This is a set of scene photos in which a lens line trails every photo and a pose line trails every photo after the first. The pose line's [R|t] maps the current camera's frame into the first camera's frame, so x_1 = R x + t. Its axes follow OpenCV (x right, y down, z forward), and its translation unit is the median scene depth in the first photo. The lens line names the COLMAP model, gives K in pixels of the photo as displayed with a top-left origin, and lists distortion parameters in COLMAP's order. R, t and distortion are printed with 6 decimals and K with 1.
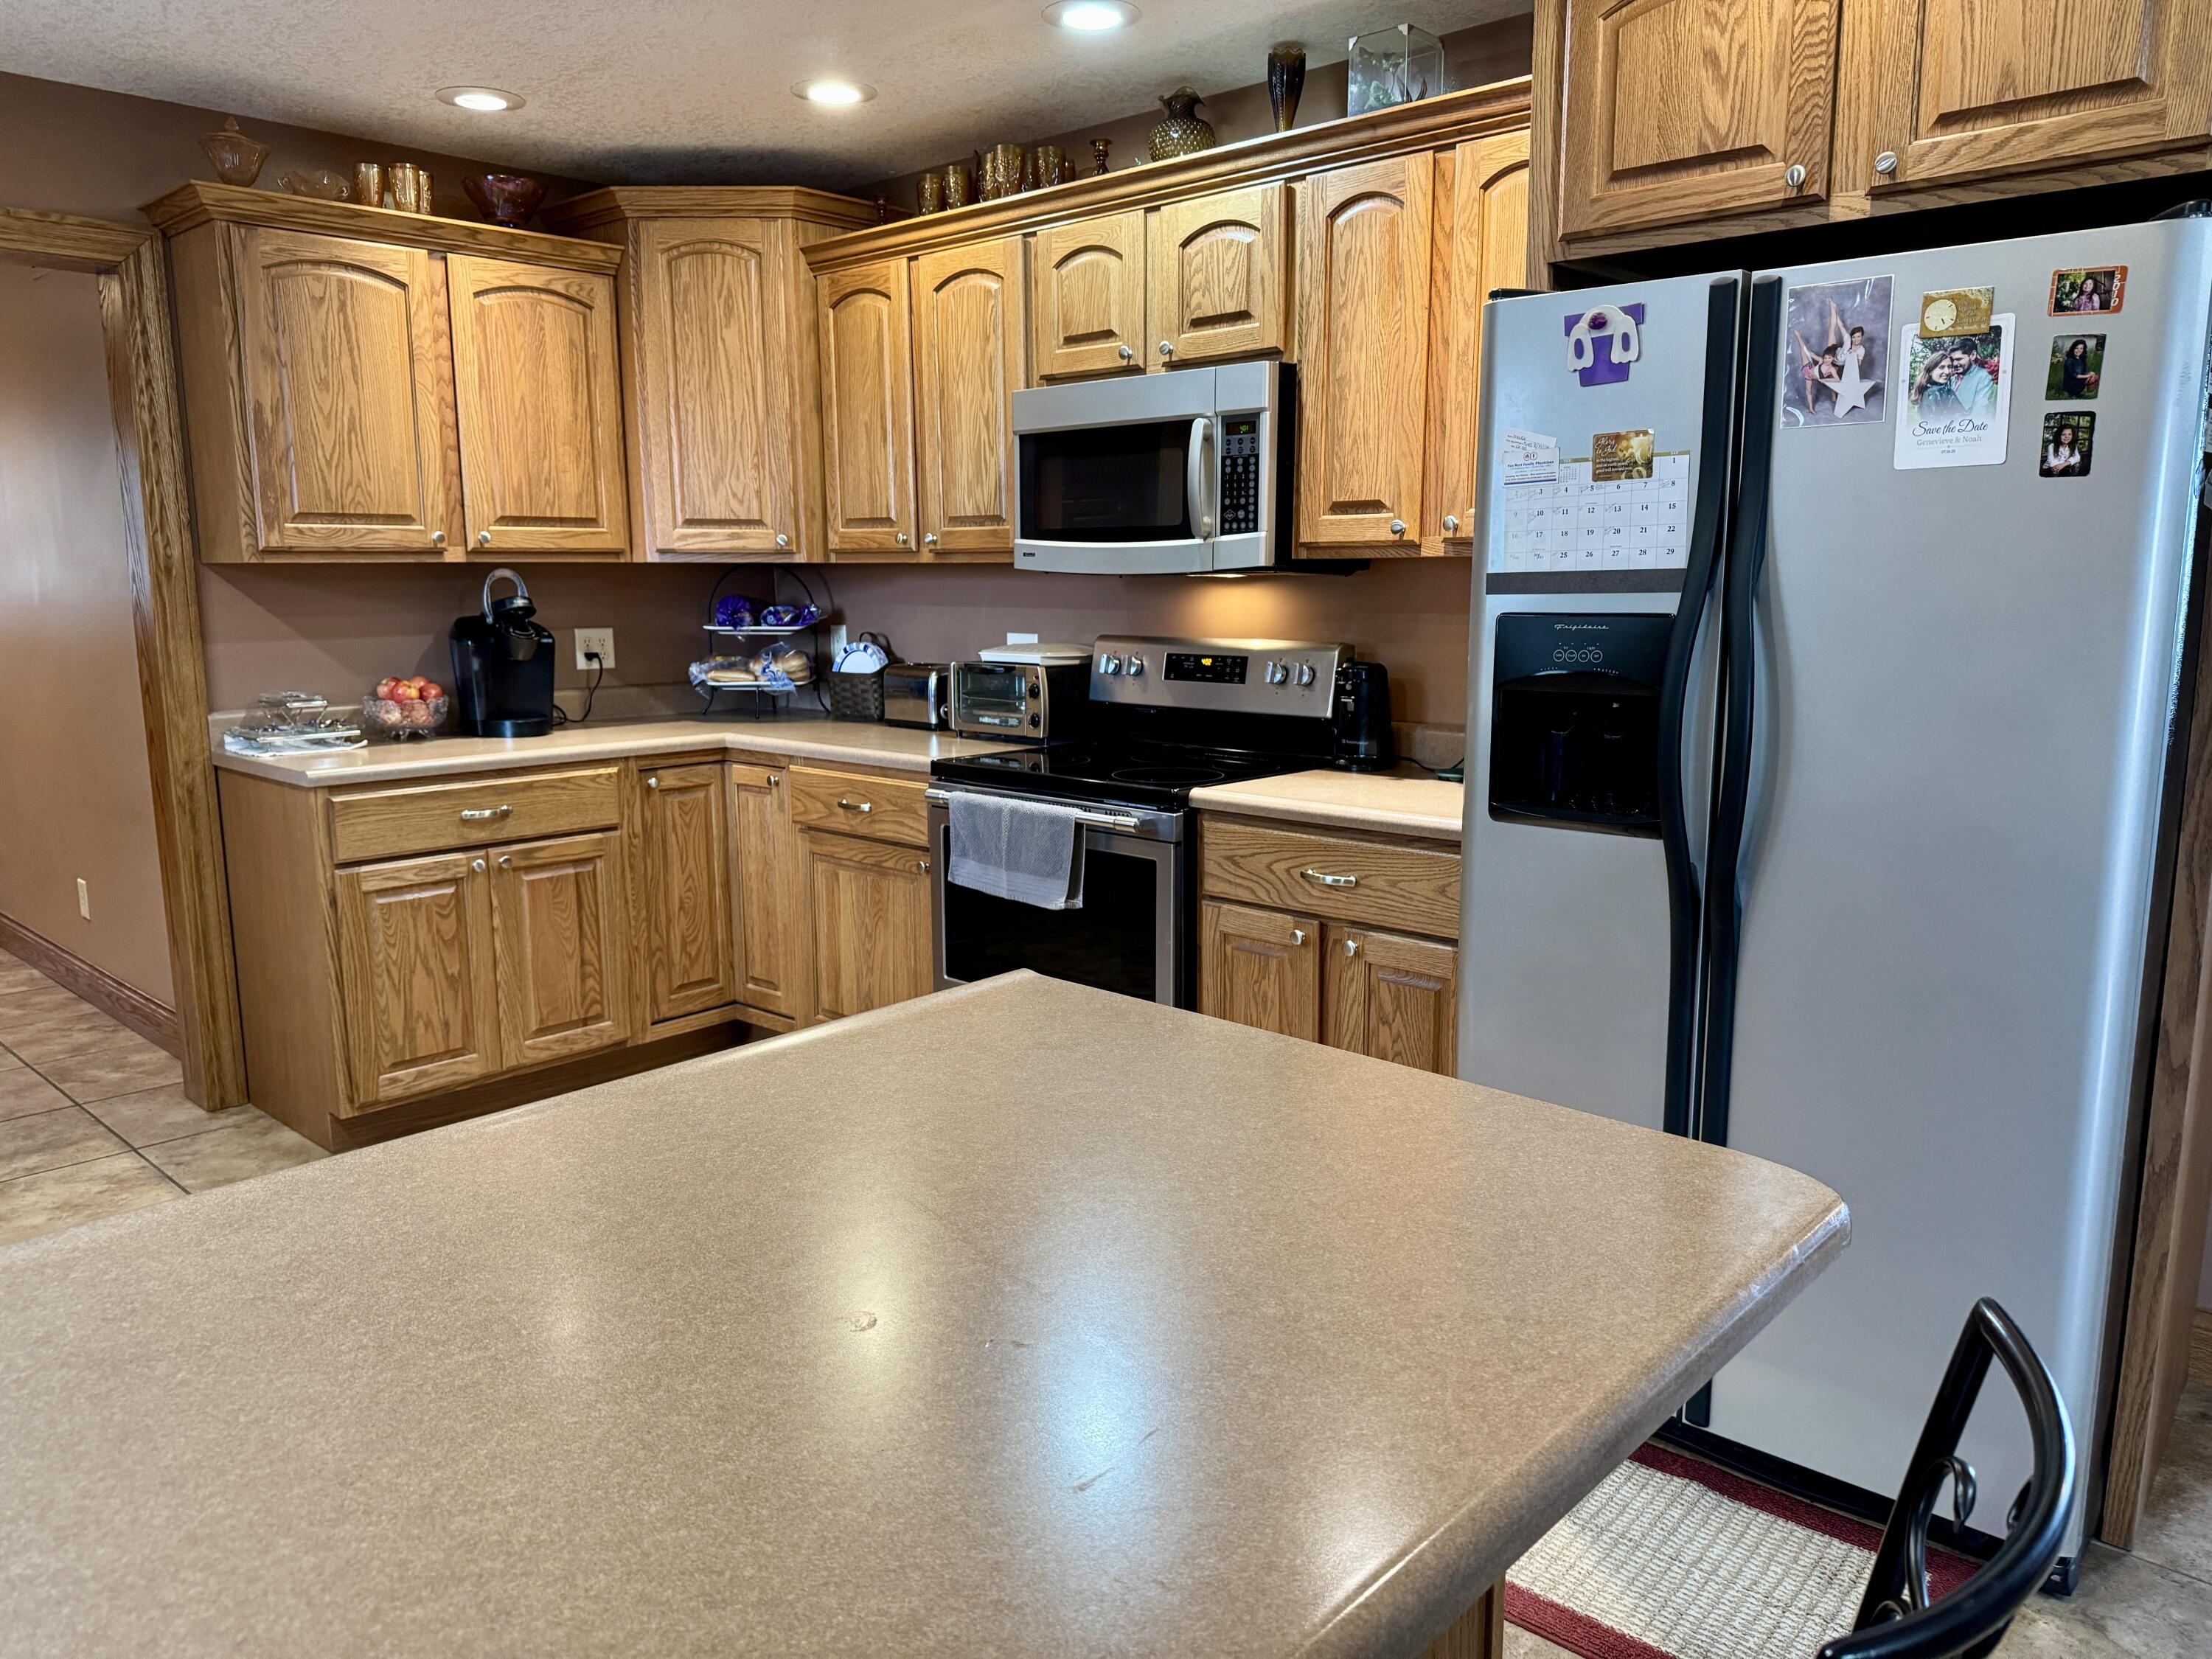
lens RADIAL K [[1548.9, 0, 1041.4], [0, 1548.9, 811.6], [0, 0, 1]] dist [0.069665, -0.101286]
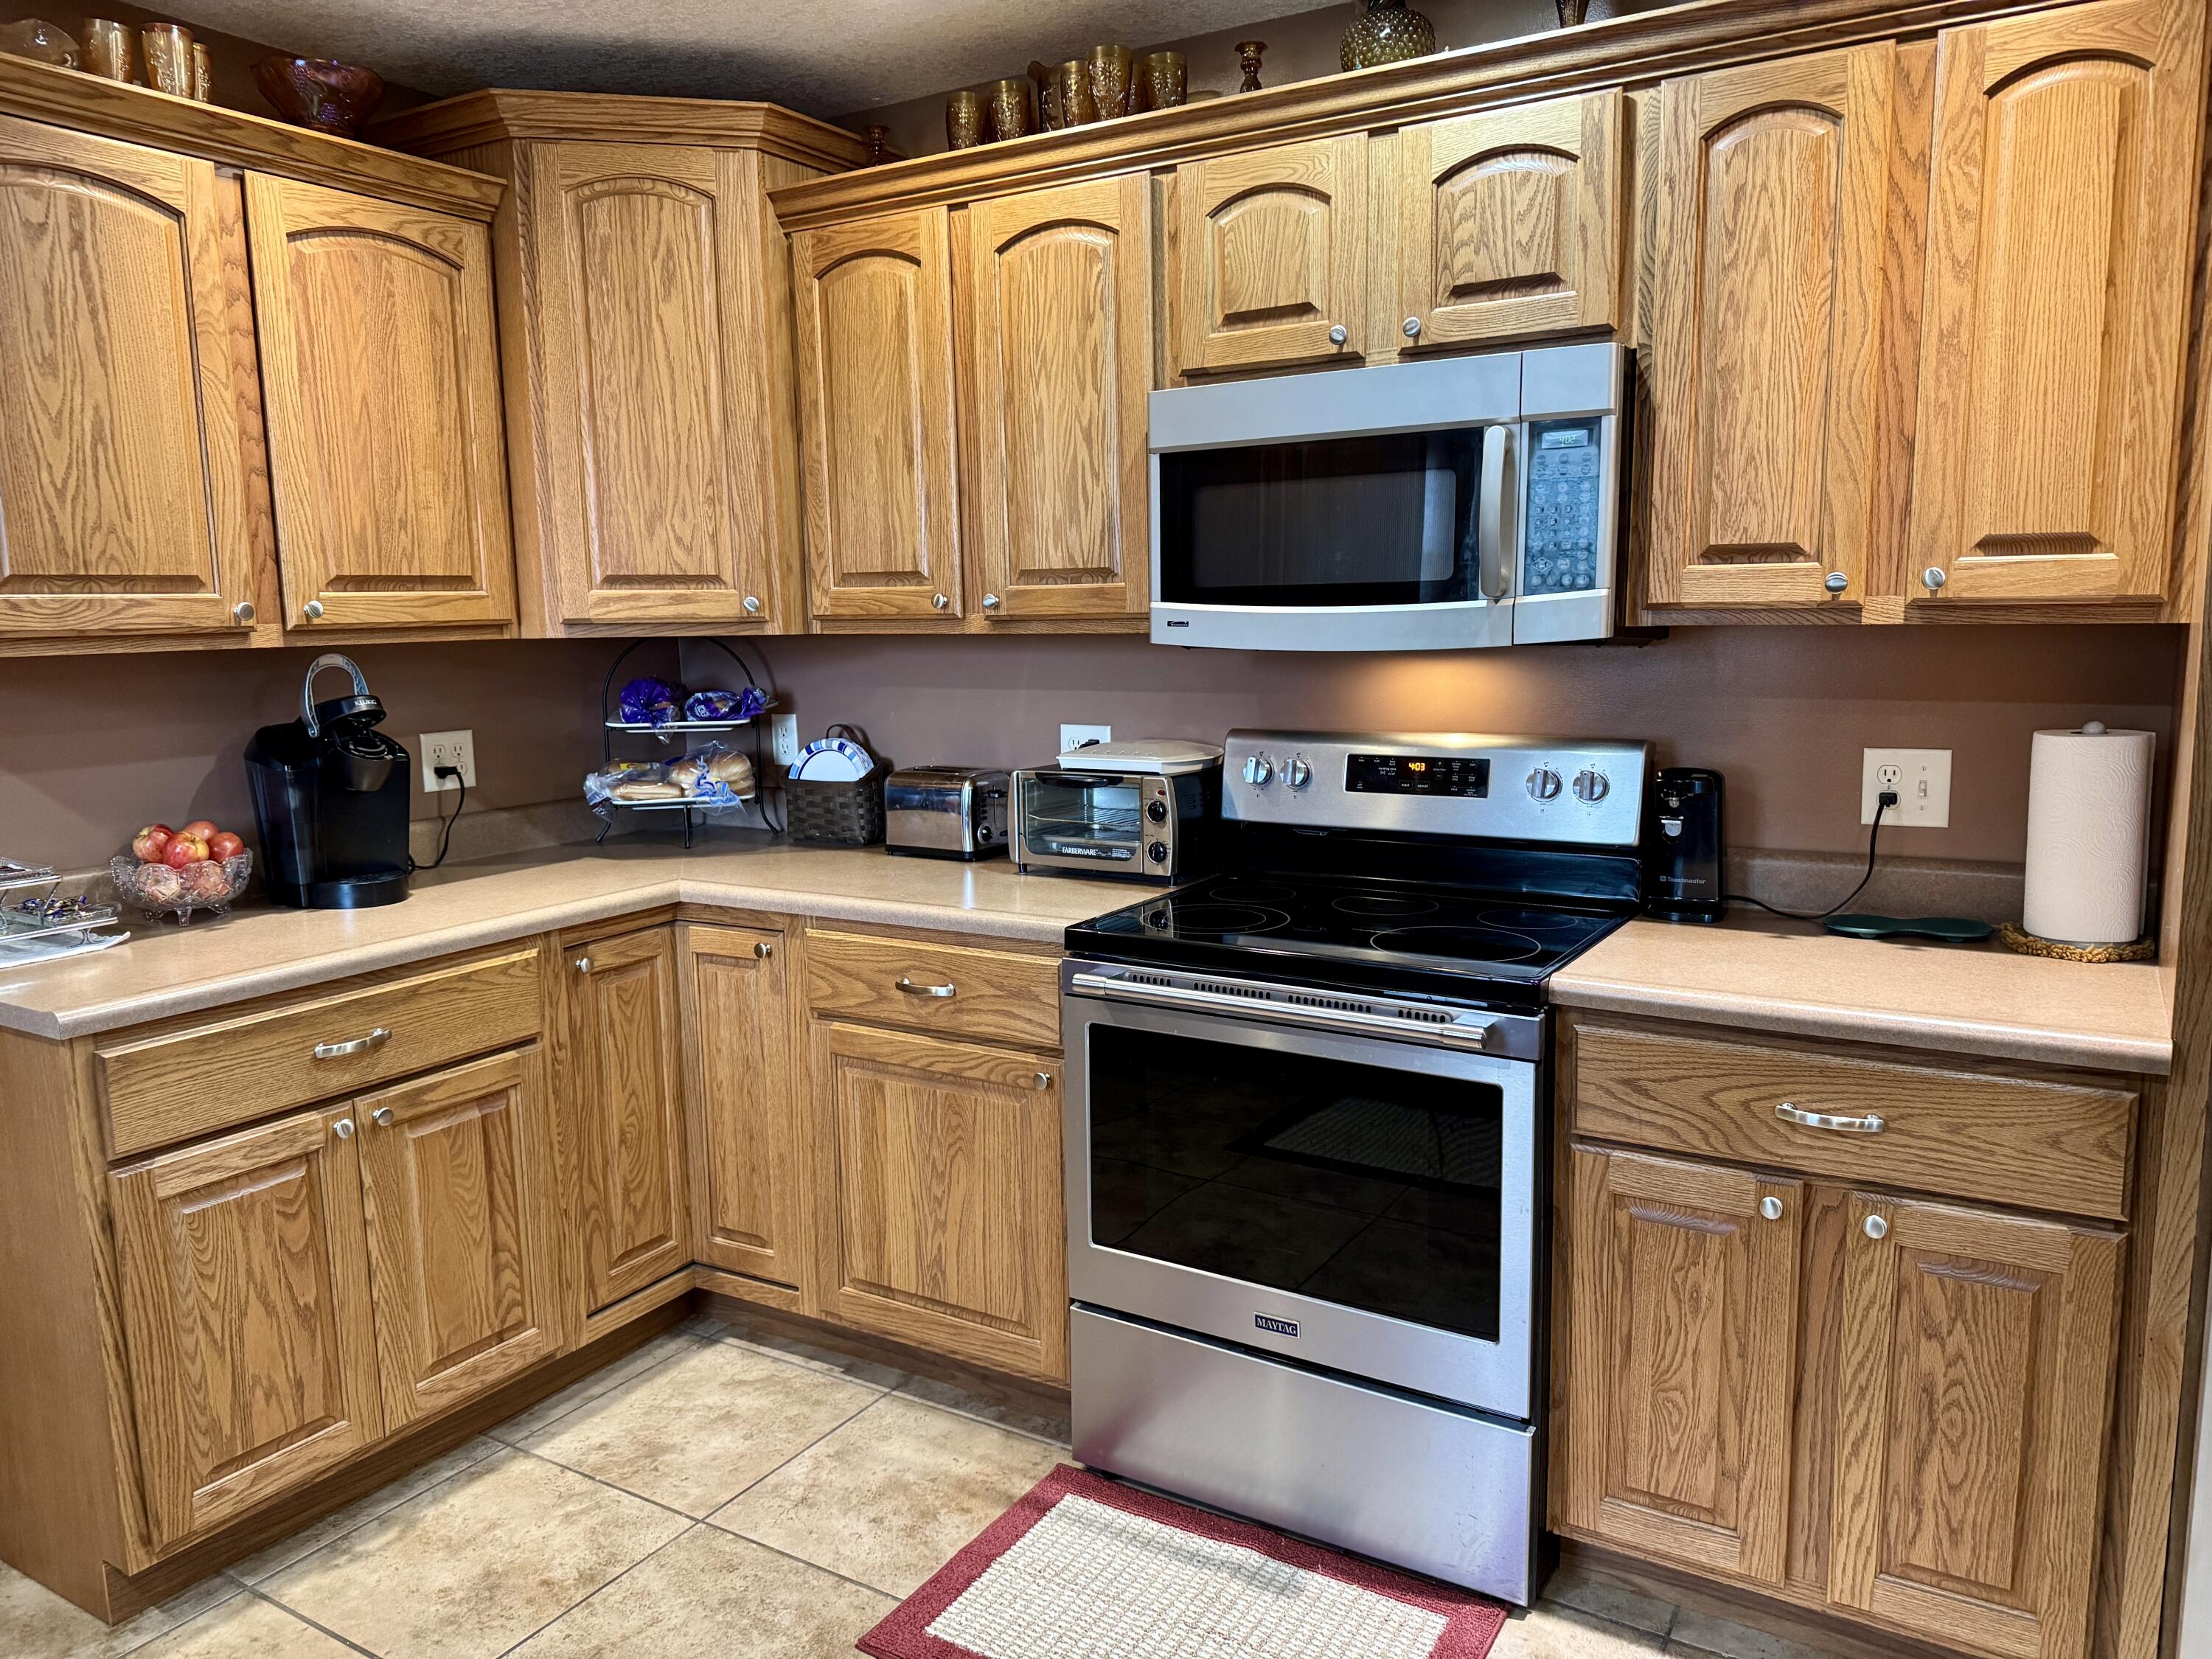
lens RADIAL K [[1548.9, 0, 1042.9], [0, 1548.9, 820.7], [0, 0, 1]] dist [0.069665, -0.101286]
pose [[0.978001, -0.040948, 0.204544, -0.207008], [0.044968, 0.998875, -0.015042, -0.067038], [-0.203698, 0.023909, 0.978742, 0.318169]]
